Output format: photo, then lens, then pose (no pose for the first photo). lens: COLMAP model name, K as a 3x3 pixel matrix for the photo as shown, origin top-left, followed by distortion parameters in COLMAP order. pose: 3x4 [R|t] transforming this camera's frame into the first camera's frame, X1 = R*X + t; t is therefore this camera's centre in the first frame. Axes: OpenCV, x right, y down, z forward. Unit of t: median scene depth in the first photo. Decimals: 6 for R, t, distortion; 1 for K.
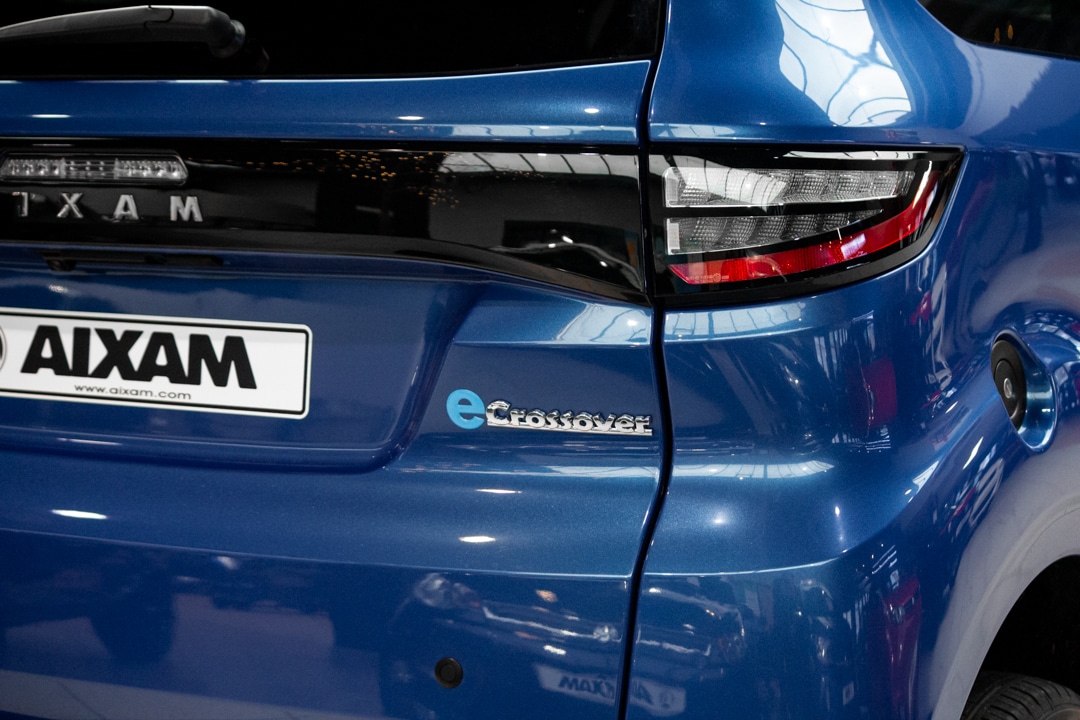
lens RADIAL K [[2854.1, 0, 540.0], [0, 2854.1, 360.0], [0, 0, 1]] dist [-0.308205, -0.150822]
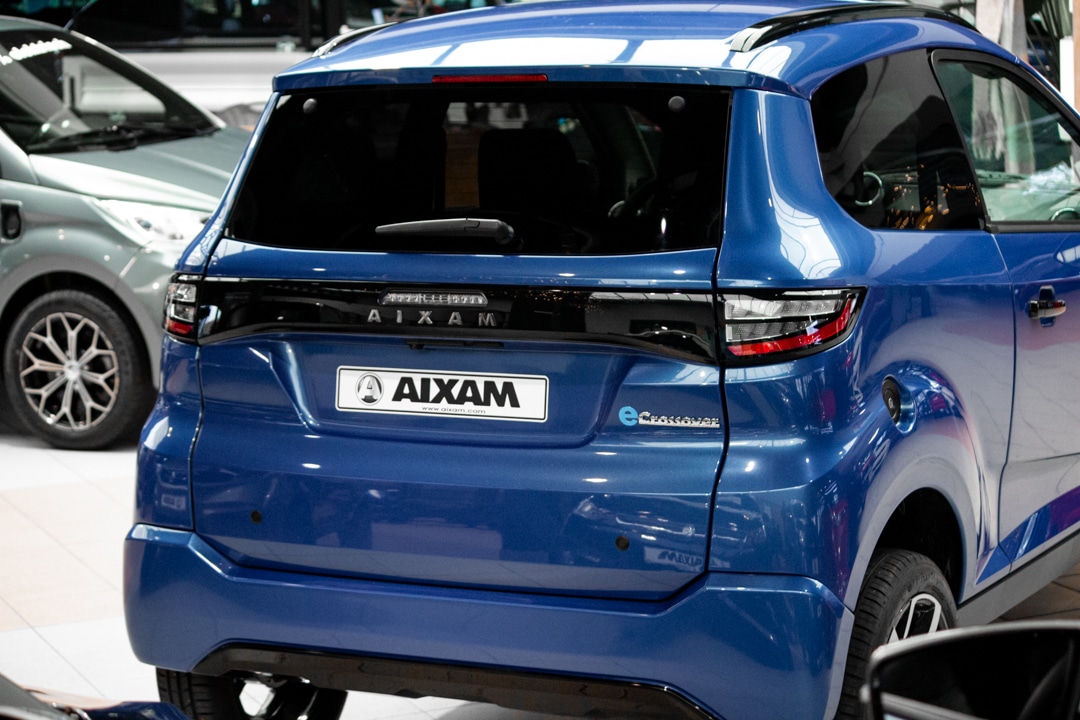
lens RADIAL K [[2684.3, 0, 540.0], [0, 2684.3, 360.0], [0, 0, 1]] dist [-0.350518, 0.282242]
pose [[0.999924, -0.010599, 0.006303, -0.100967], [0.010668, 0.999883, -0.010984, -0.002718], [-0.006186, 0.011051, 0.999920, -0.938403]]
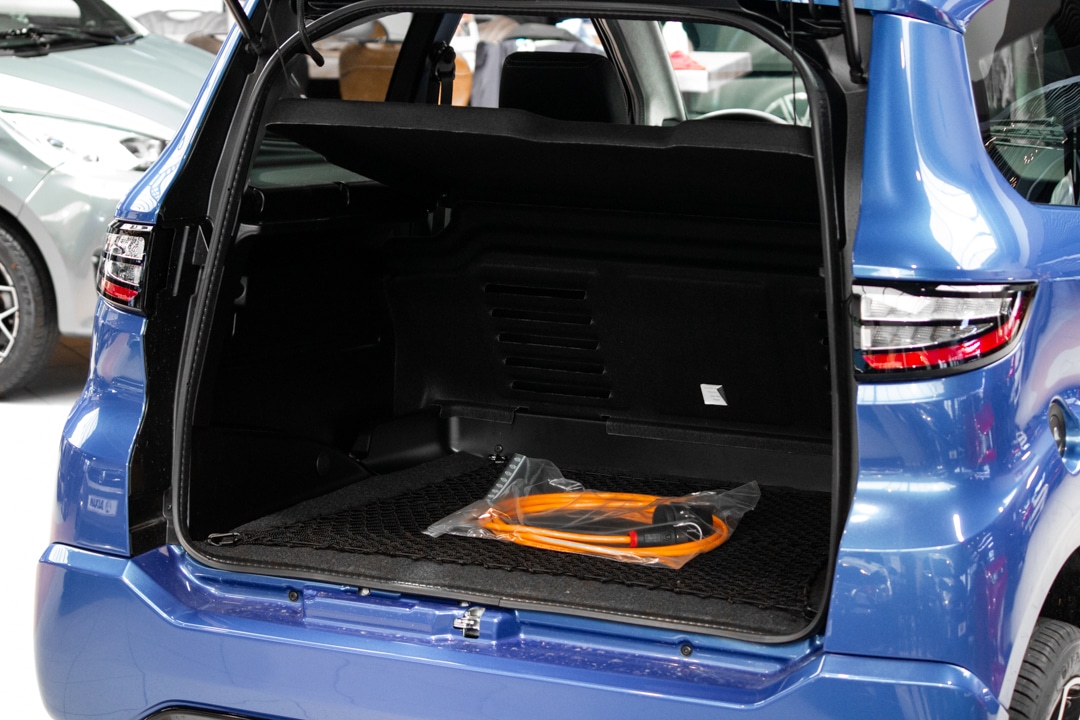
lens RADIAL K [[2684.3, 0, 540.0], [0, 2684.3, 360.0], [0, 0, 1]] dist [-0.350518, 0.282242]
pose [[0.998261, 0.028927, 0.051359, -0.199509], [-0.029833, 0.999411, 0.016961, -0.048108], [-0.050838, -0.018464, 0.998536, -0.454911]]
